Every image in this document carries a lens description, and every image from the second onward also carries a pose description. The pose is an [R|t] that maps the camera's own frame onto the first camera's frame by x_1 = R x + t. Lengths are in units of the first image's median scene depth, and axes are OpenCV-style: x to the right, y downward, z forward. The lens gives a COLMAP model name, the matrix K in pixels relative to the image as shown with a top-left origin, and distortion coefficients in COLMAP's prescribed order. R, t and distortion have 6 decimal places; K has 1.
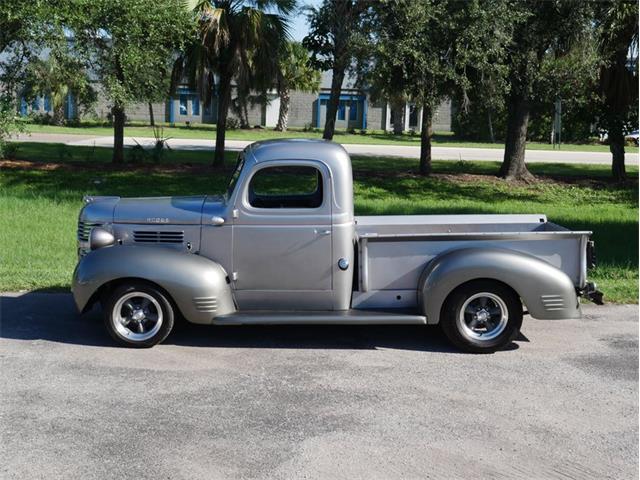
lens RADIAL K [[852.7, 0, 315.2], [0, 852.7, 238.7], [0, 0, 1]] dist [-0.000937, 0.000000]
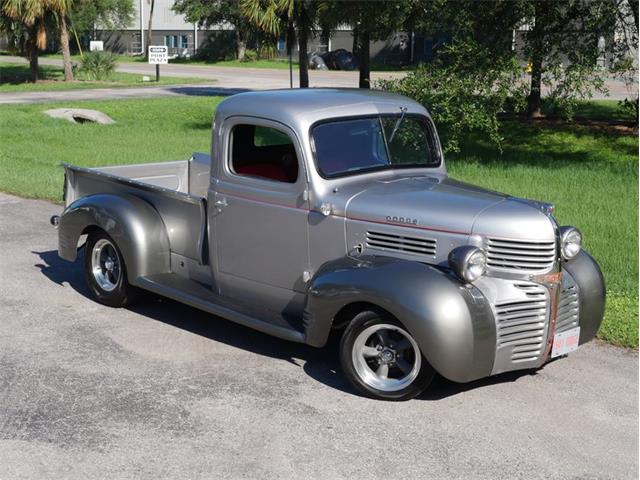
lens RADIAL K [[1036.6, 0, 319.9], [0, 1036.6, 235.4], [0, 0, 1]] dist [-0.014476, 0.000000]
pose [[0.646956, 0.113708, -0.754001, 0.672392], [-0.109523, 0.992423, 0.055689, -0.041742], [0.754621, 0.046552, 0.654508, 0.390384]]
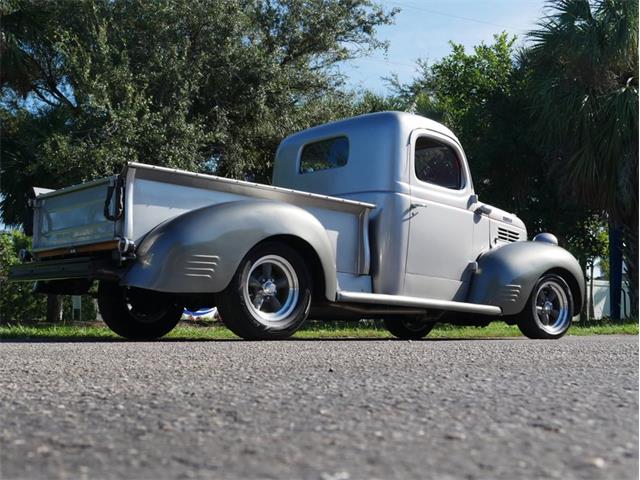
lens RADIAL K [[926.0, 0, 317.5], [0, 926.0, 241.9], [0, 0, 1]] dist [-0.015675, 0.000000]
pose [[0.799953, 0.028990, 0.599362, -0.761550], [0.110205, 0.974745, -0.194234, 0.197946], [-0.589856, 0.221431, 0.776556, 0.301932]]
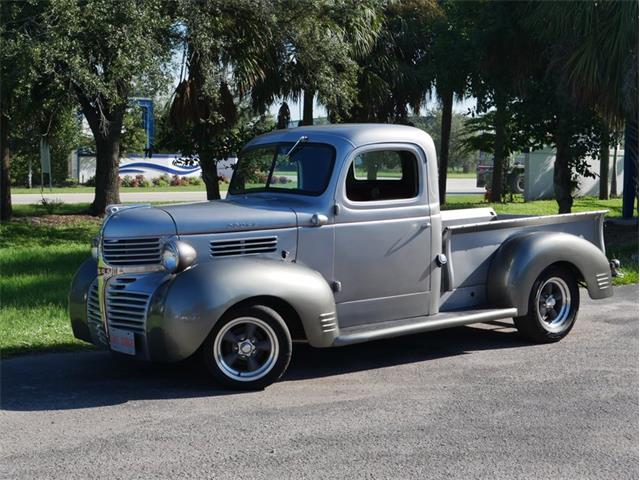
lens RADIAL K [[1036.6, 0, 317.9], [0, 1036.6, 238.0], [0, 0, 1]] dist [-0.014476, 0.000000]
pose [[0.806520, -0.066661, 0.587437, -0.686633], [0.108512, 0.993434, -0.036248, 0.031549], [-0.581163, 0.092979, 0.808458, 0.197294]]
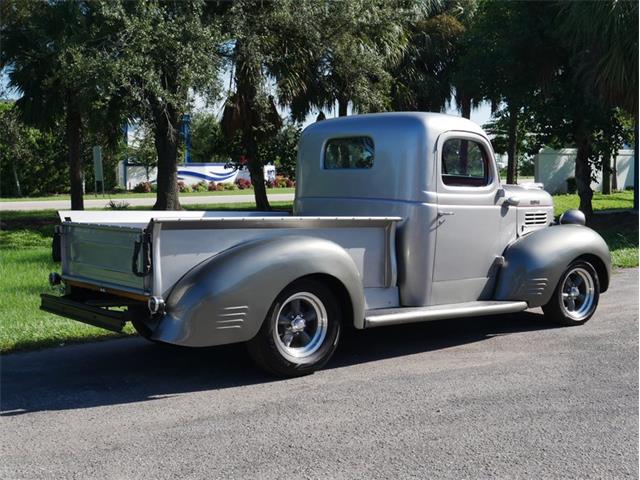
lens RADIAL K [[926.0, 0, 314.1], [0, 926.0, 238.9], [0, 0, 1]] dist [-0.015675, 0.000000]
pose [[0.814134, -0.082607, 0.574771, -0.760829], [0.126338, 0.991316, -0.036478, 0.035087], [-0.566766, 0.102314, 0.817501, 0.281116]]
